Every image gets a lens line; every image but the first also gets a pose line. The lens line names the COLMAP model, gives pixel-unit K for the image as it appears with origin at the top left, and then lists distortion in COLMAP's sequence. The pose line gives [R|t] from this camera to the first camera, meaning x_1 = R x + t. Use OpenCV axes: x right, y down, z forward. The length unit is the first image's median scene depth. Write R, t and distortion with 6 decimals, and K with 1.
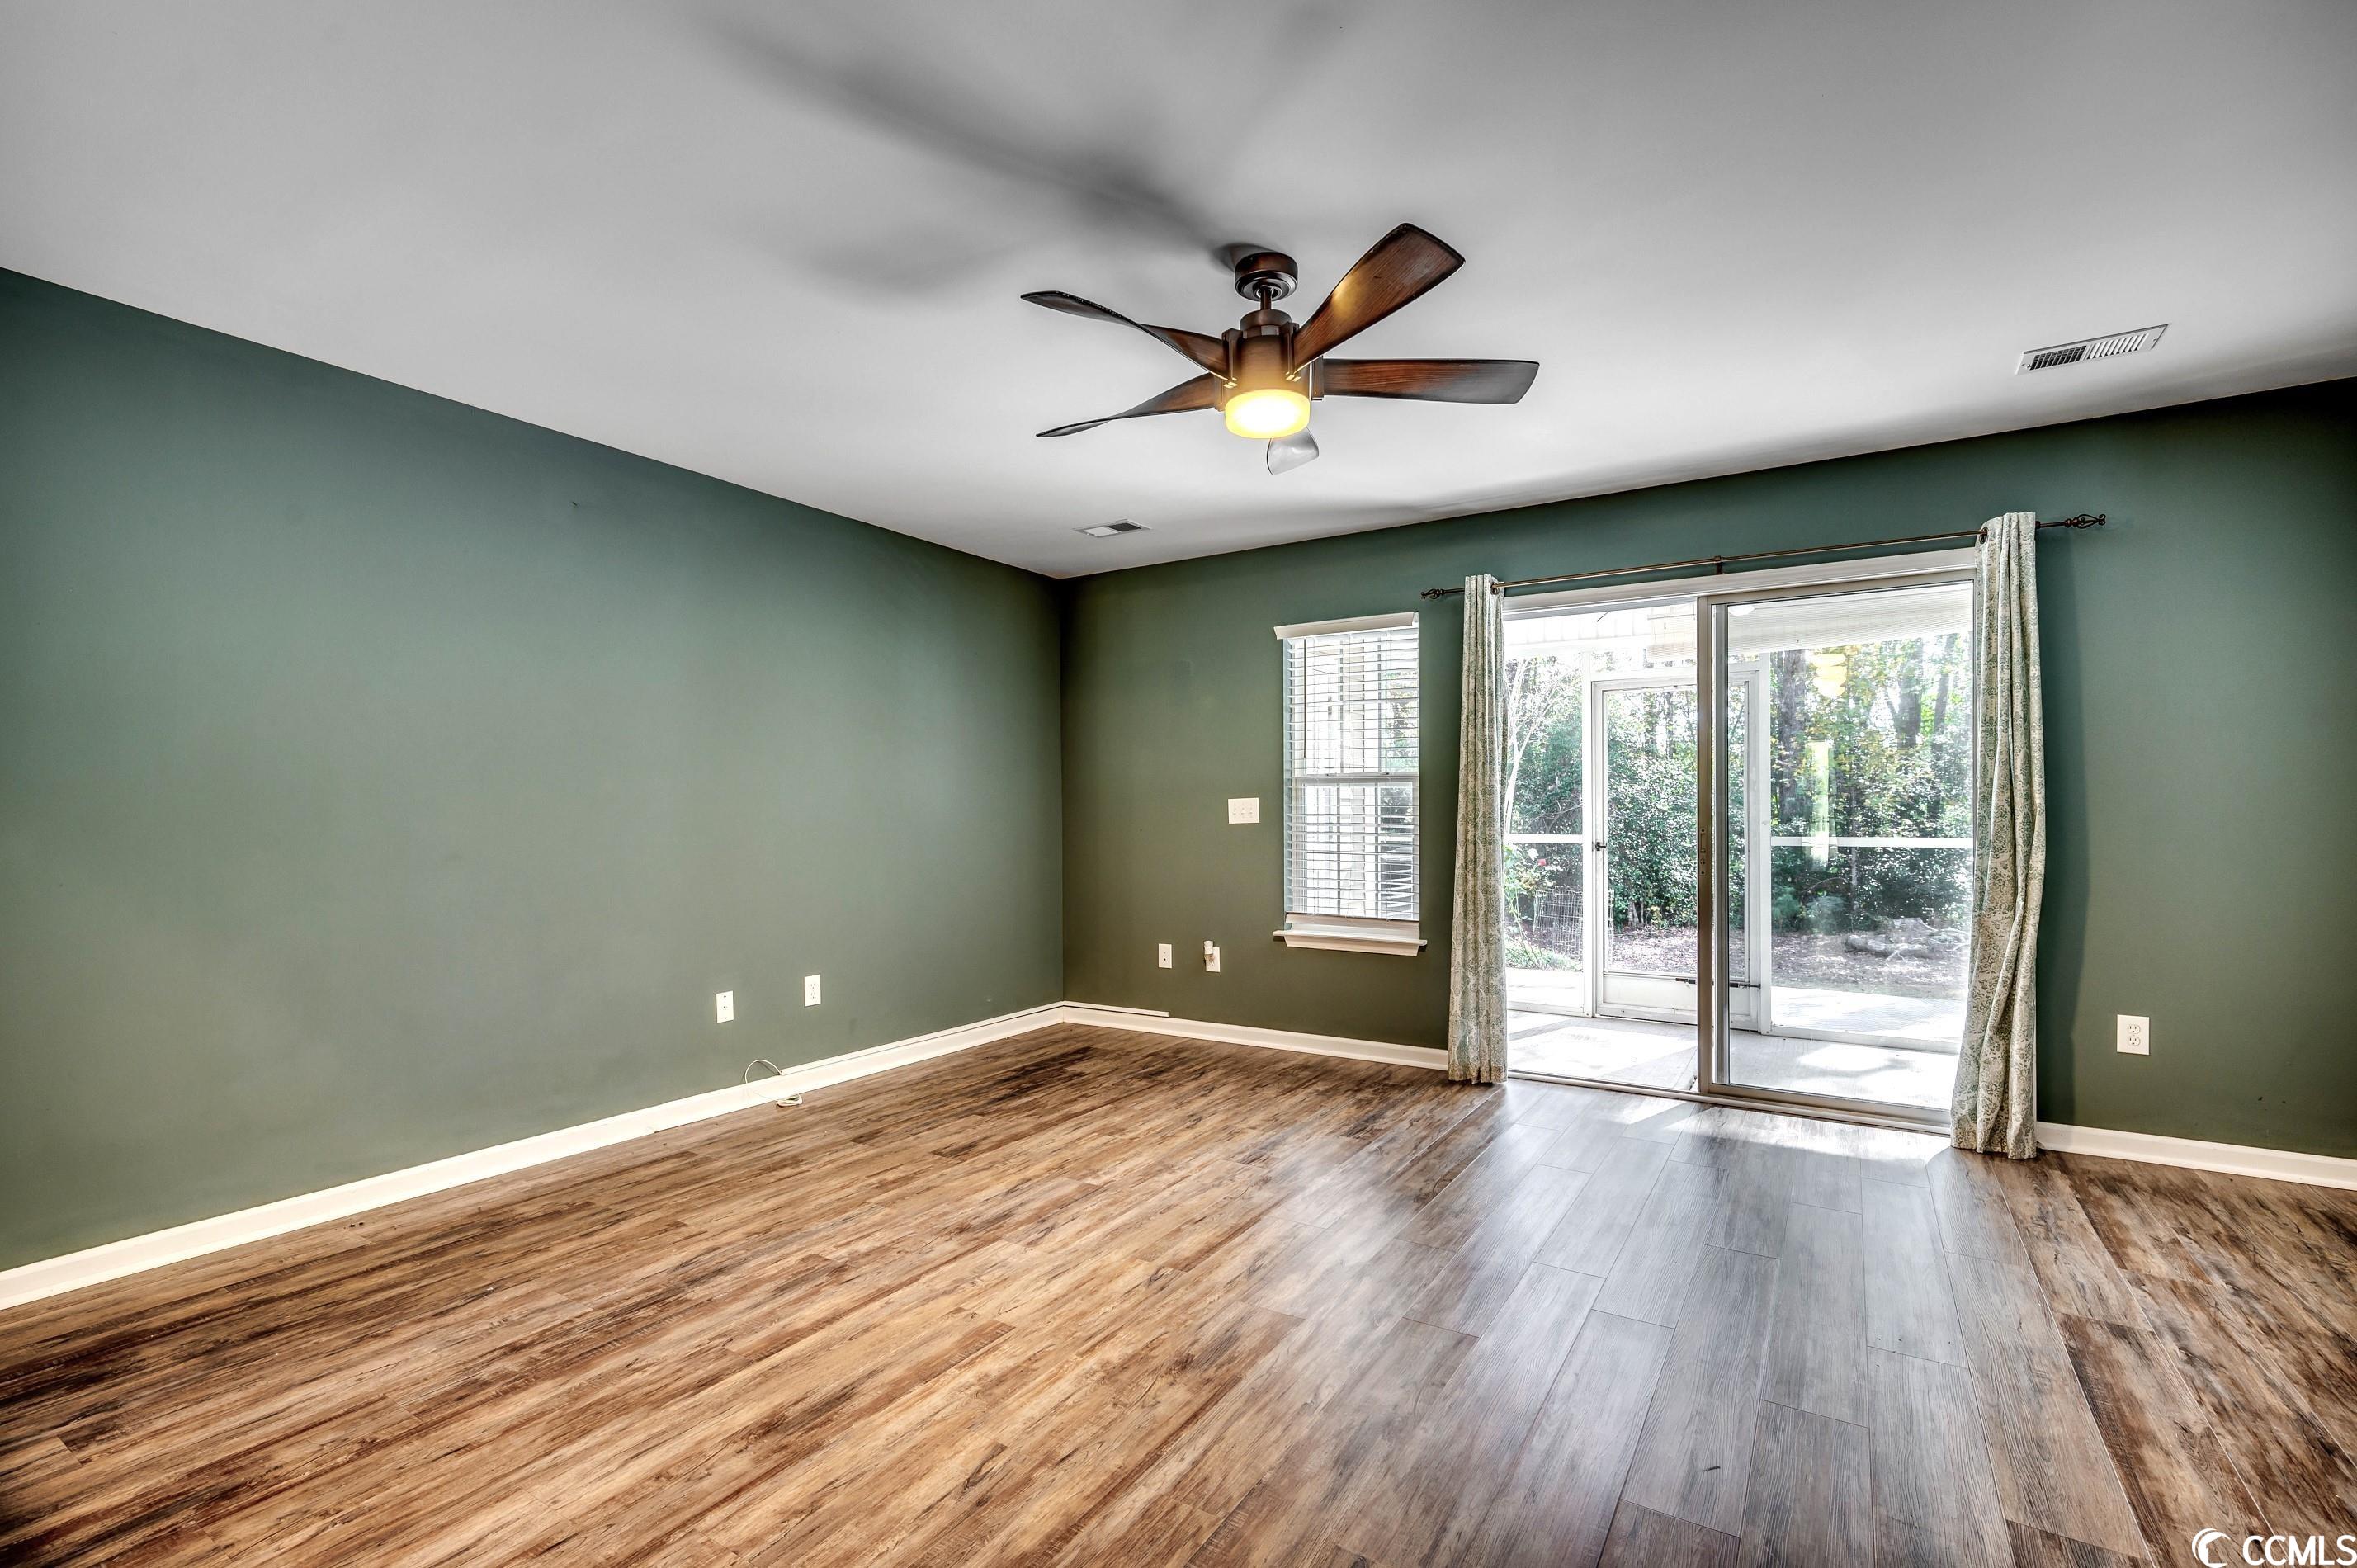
lens RADIAL K [[1053.5, 0, 1185.7], [0, 1053.5, 792.9], [0, 0, 1]] dist [0.002185, -0.000420]
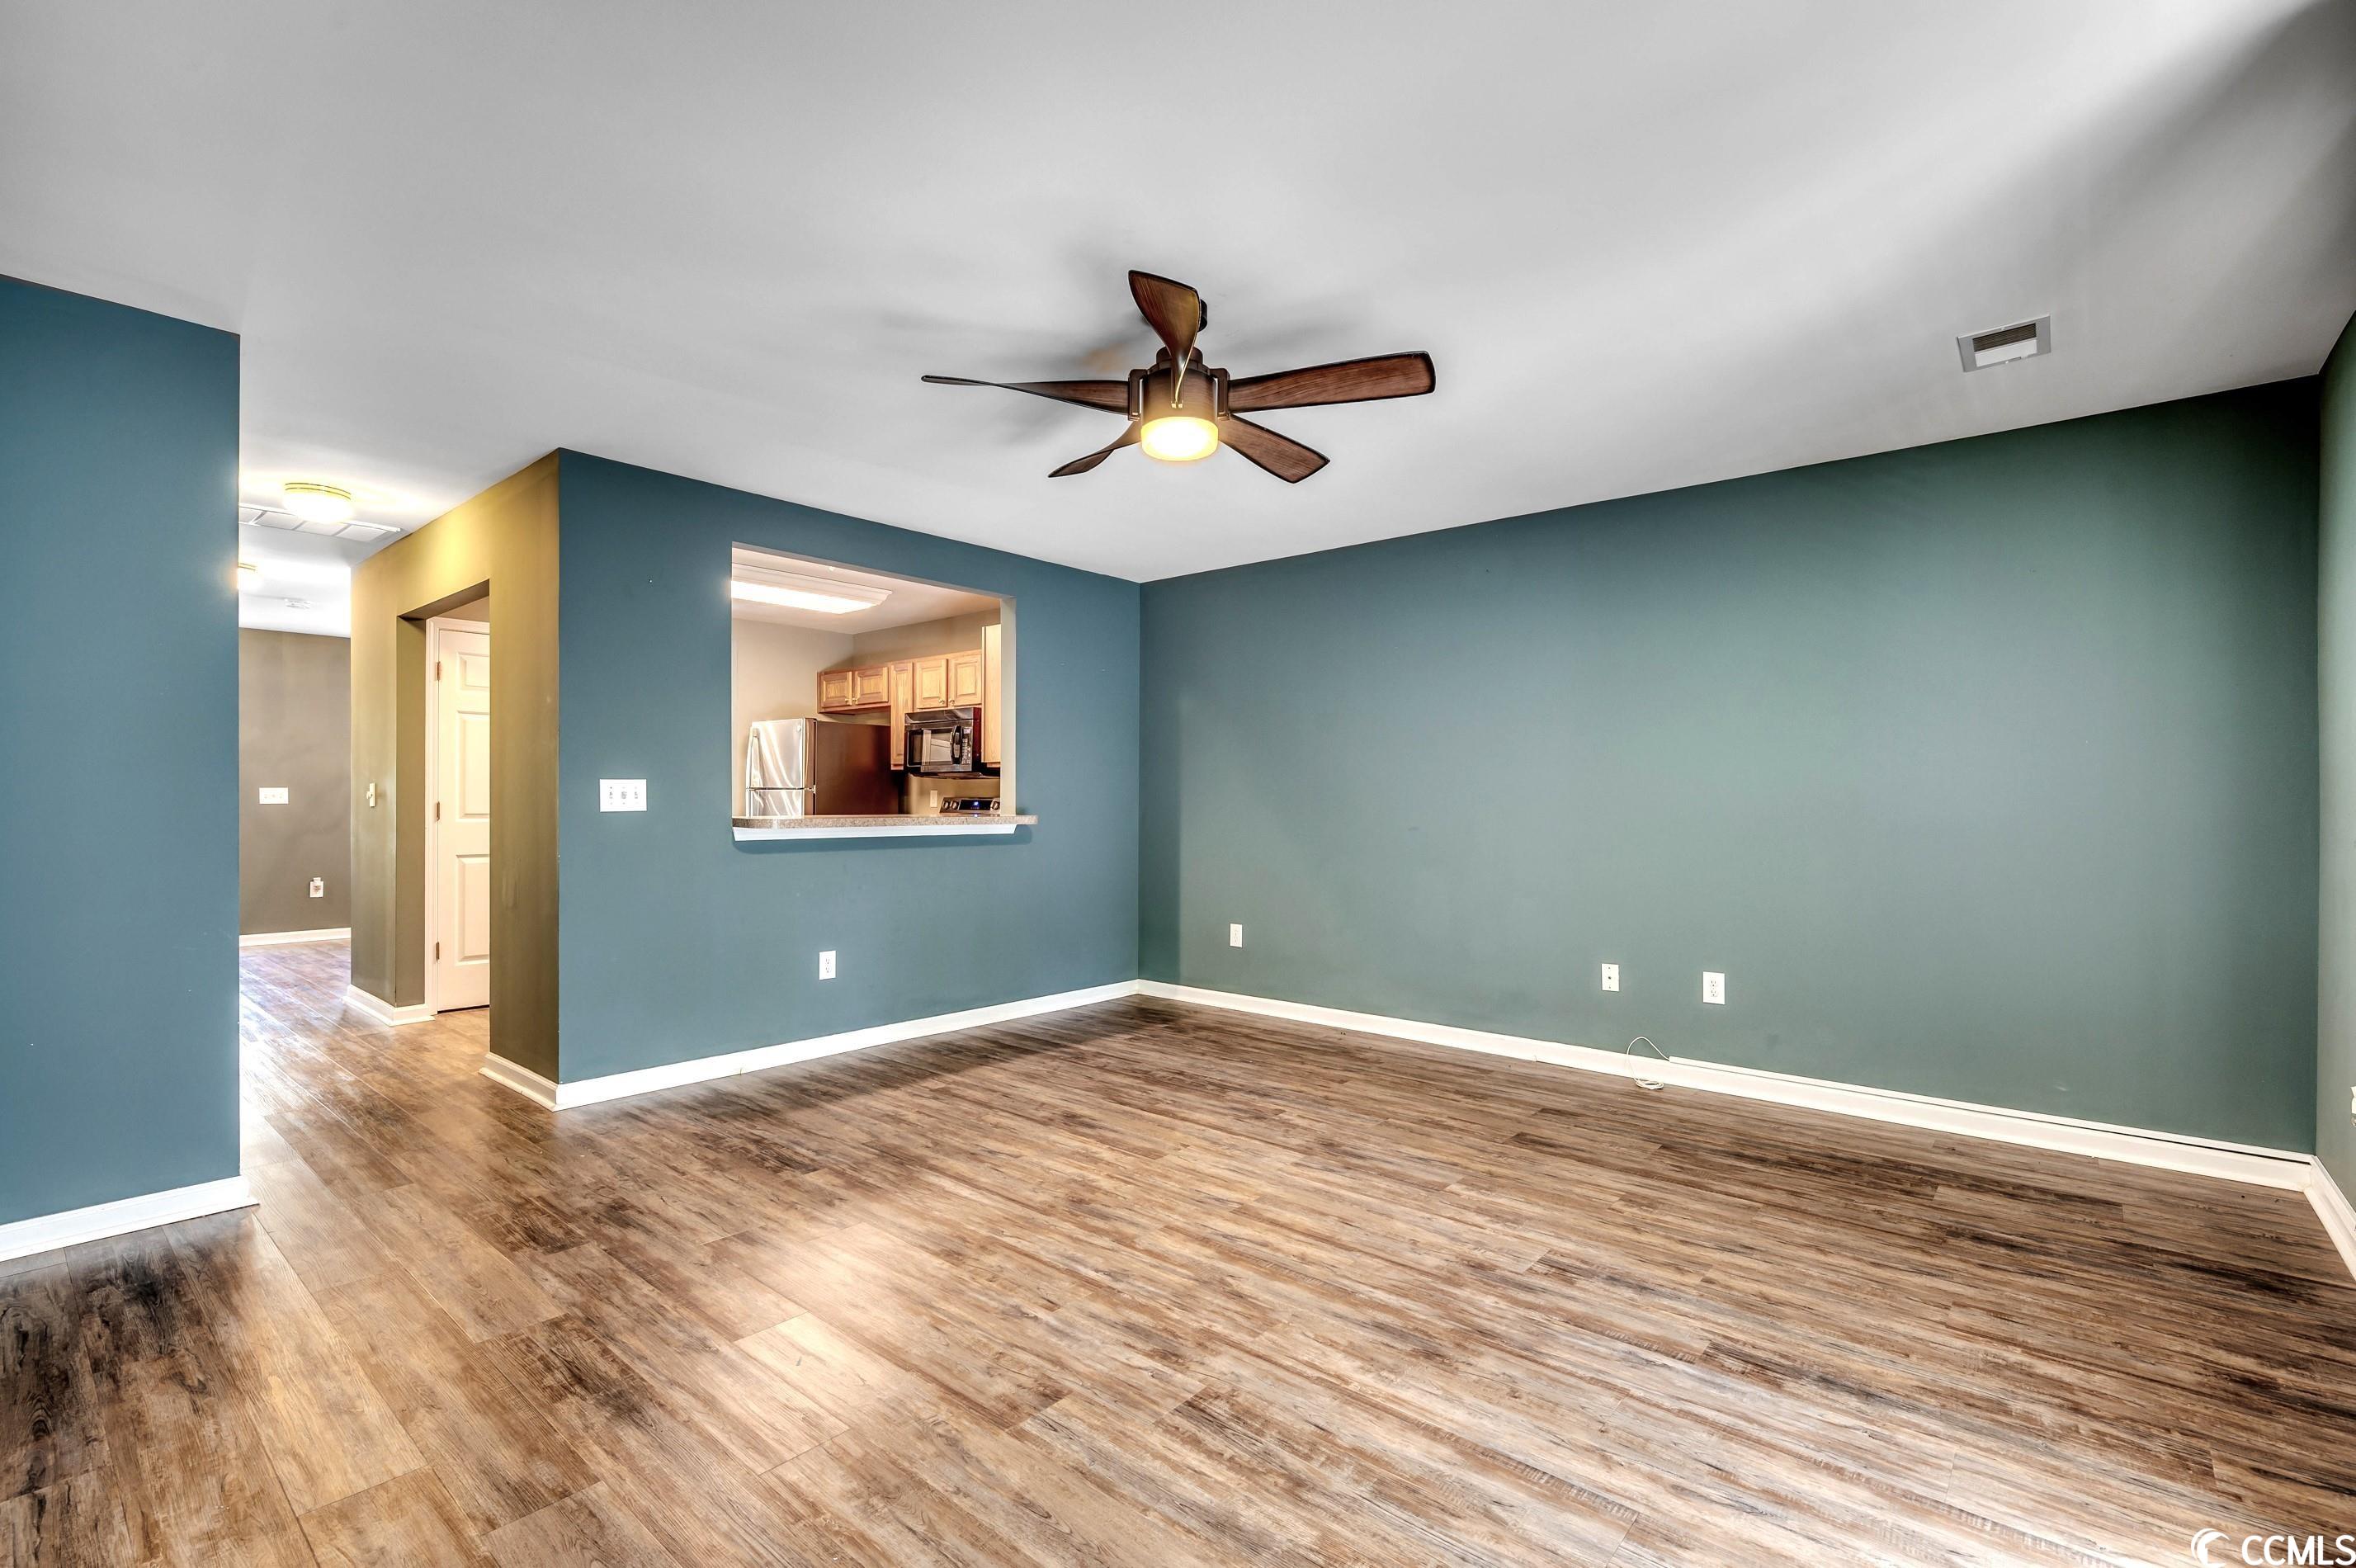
lens RADIAL K [[1053.1, 0, 1174.5], [0, 1053.1, 791.1], [0, 0, 1]] dist [0.002185, -0.000420]
pose [[-0.155925, -0.005083, -0.987756, 0.971718], [0.013112, 0.999888, -0.007215, 0.014189], [0.987682, -0.014076, -0.155841, 0.978353]]
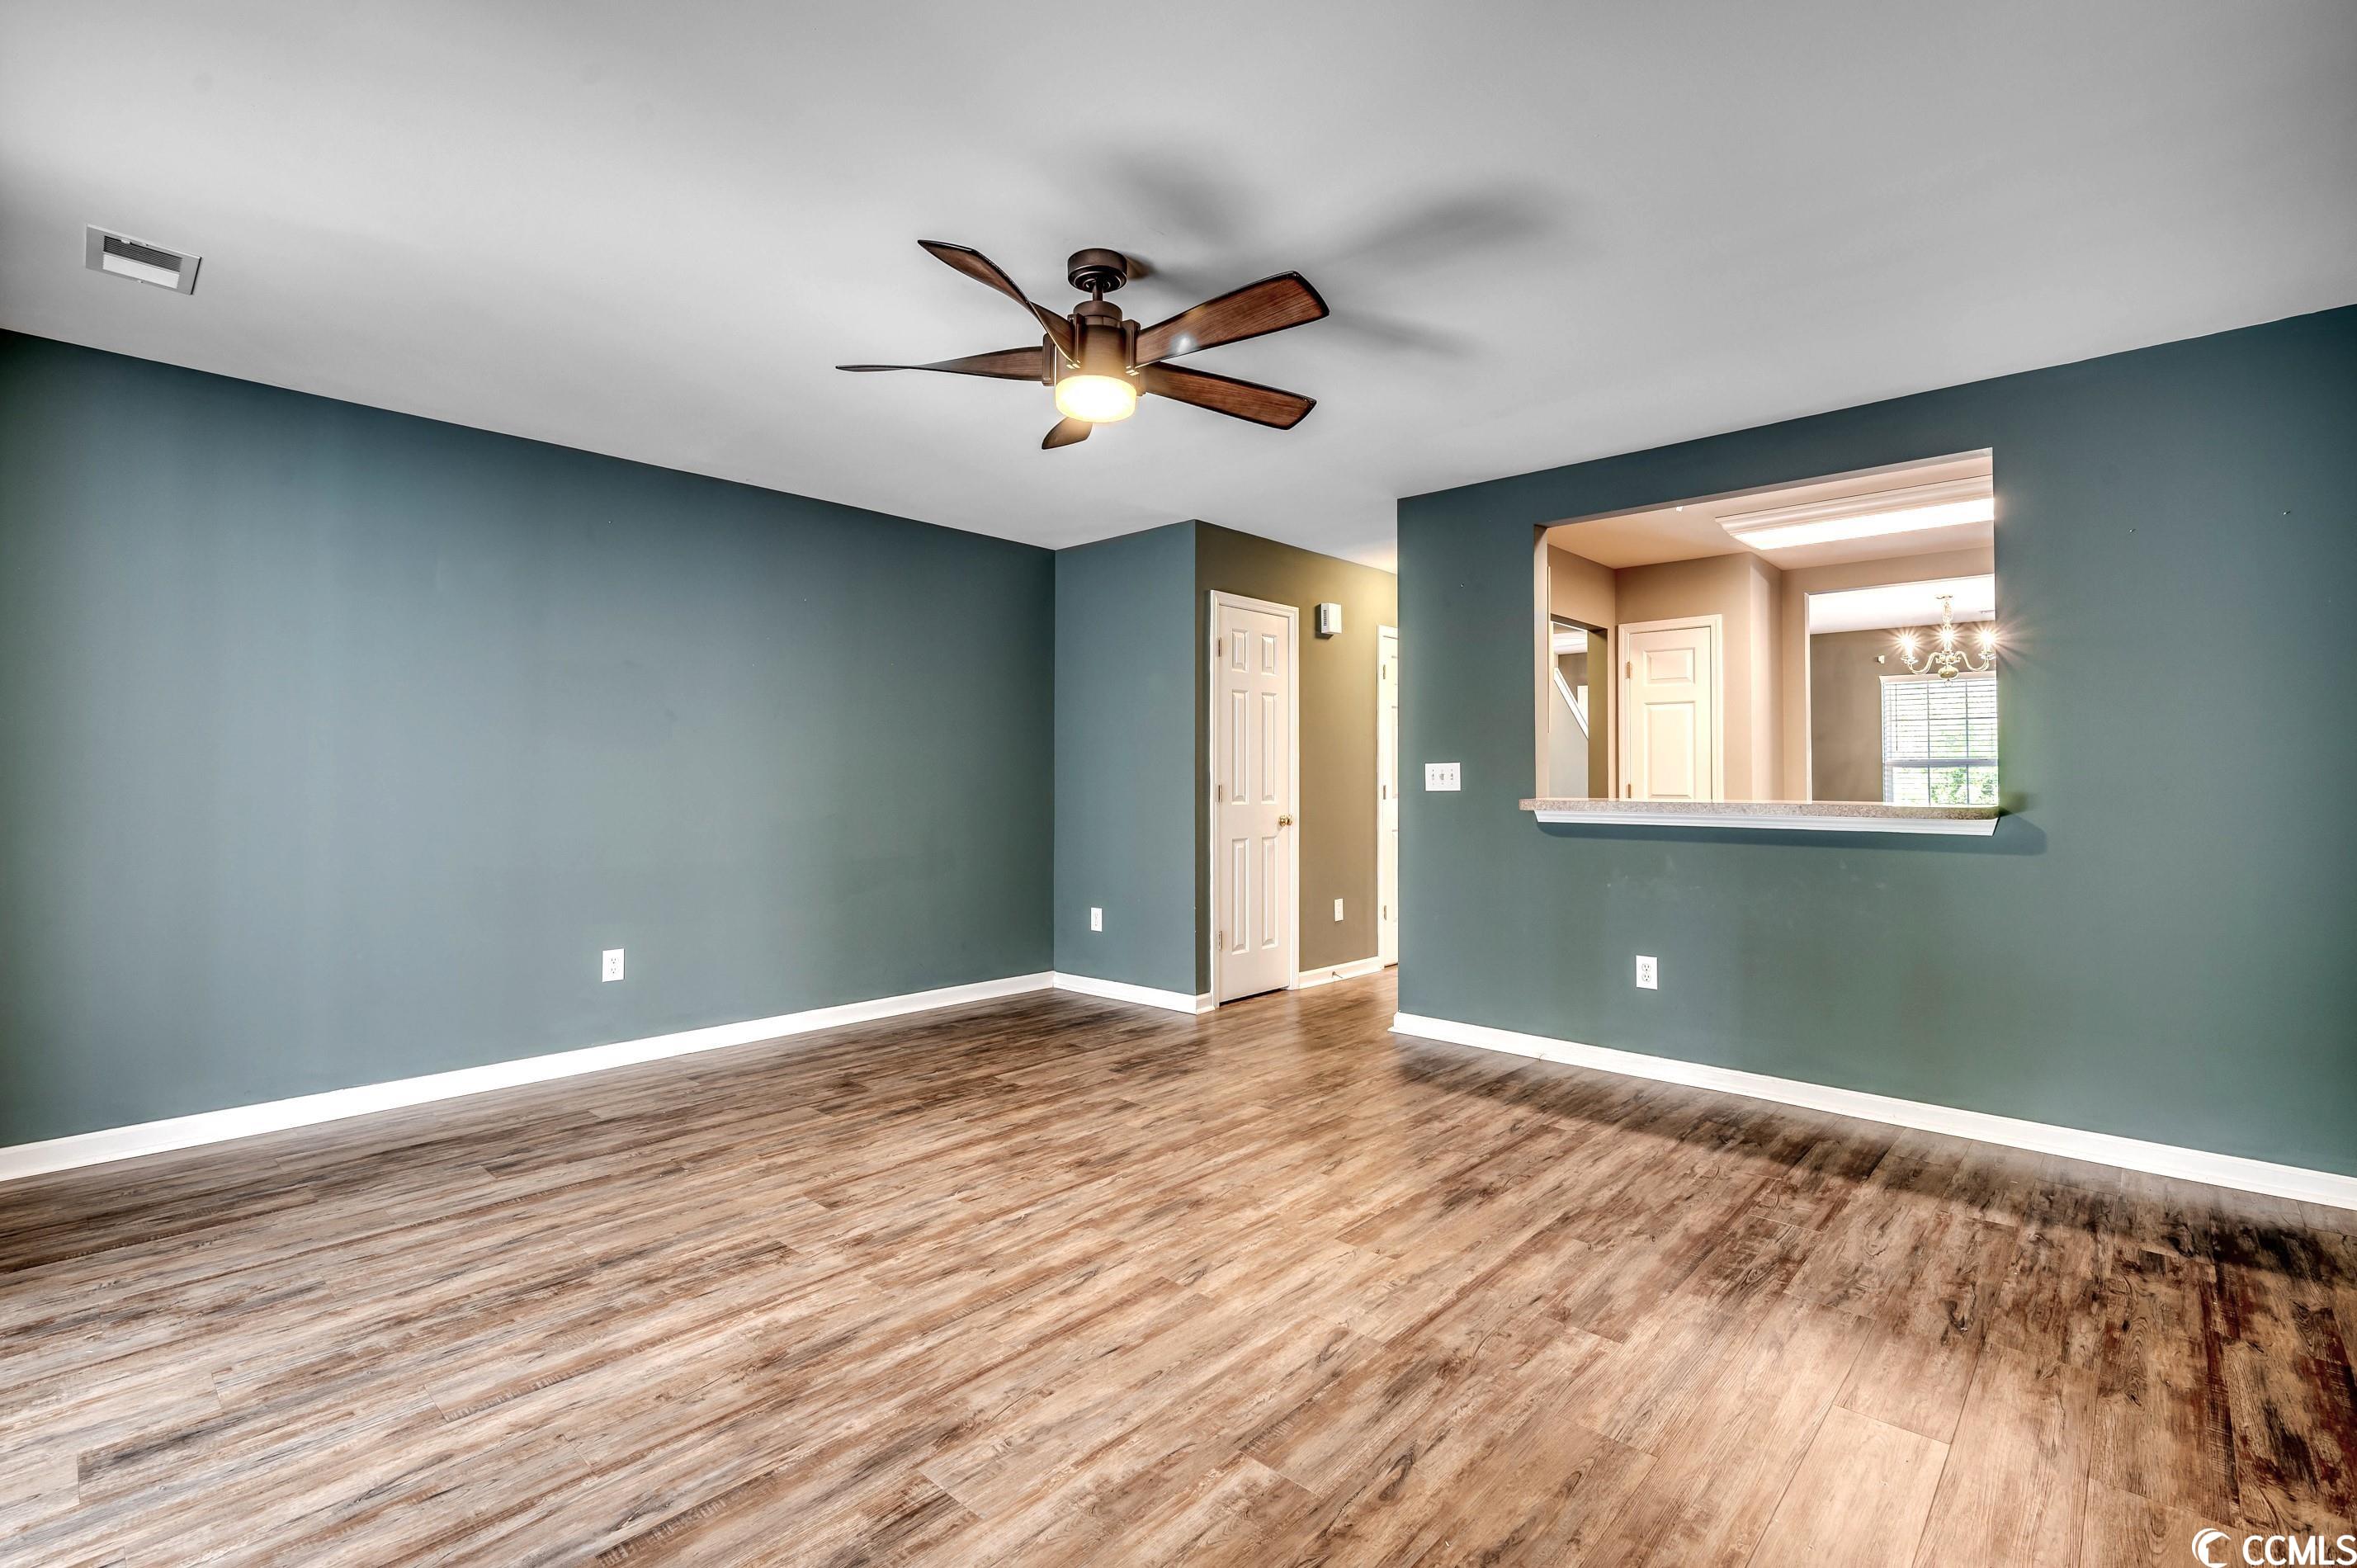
lens RADIAL K [[1053.5, 0, 1174.3], [0, 1053.5, 778.0], [0, 0, 1]] dist [0.002185, -0.000420]
pose [[-0.982459, 0.003628, 0.186445, -0.159102], [0.000081, 0.999819, -0.019025, 0.031189], [-0.186480, -0.018676, -0.982281, 1.665898]]
